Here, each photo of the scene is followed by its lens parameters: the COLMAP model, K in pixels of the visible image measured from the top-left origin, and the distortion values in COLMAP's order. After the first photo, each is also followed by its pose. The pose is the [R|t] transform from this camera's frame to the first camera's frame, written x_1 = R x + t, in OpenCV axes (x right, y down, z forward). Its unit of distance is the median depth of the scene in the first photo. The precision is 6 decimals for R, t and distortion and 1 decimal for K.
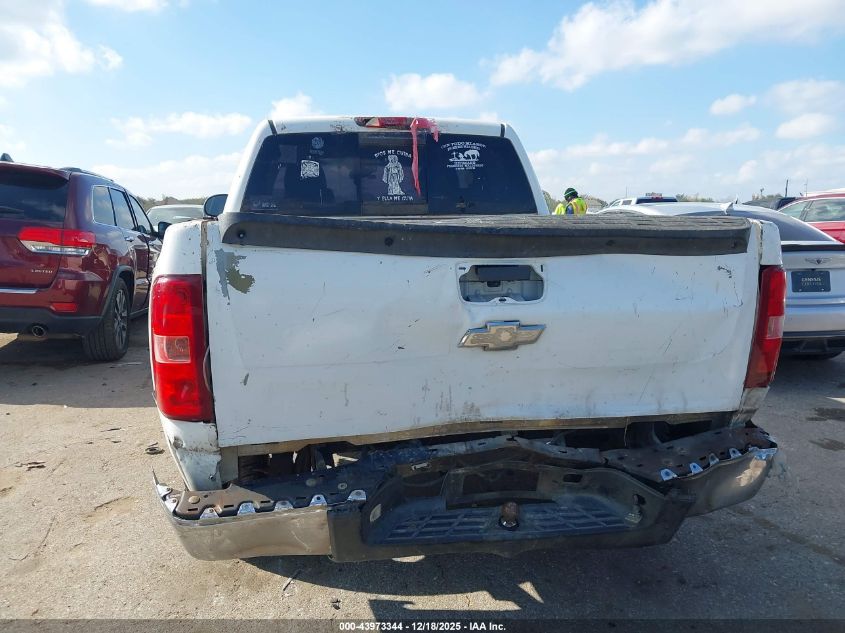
lens RADIAL K [[667.9, 0, 425.7], [0, 667.9, 317.0], [0, 0, 1]] dist [0.027595, -0.040296]
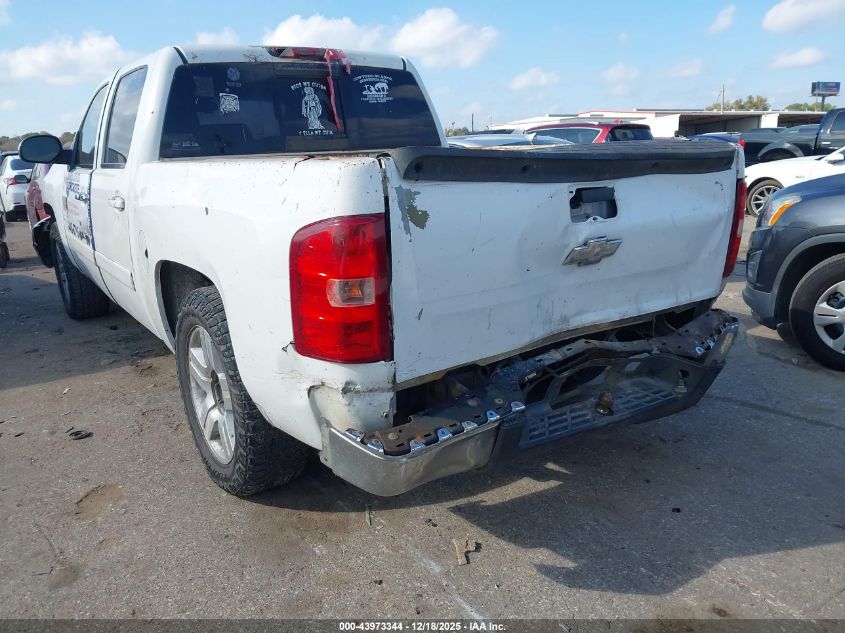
lens RADIAL K [[667.9, 0, 417.5], [0, 667.9, 308.4], [0, 0, 1]] dist [0.027595, -0.040296]
pose [[0.918940, -0.121005, 0.375377, -0.538787], [0.089826, 0.990970, 0.099548, -0.014065], [-0.384033, -0.057760, 0.921511, 0.050504]]
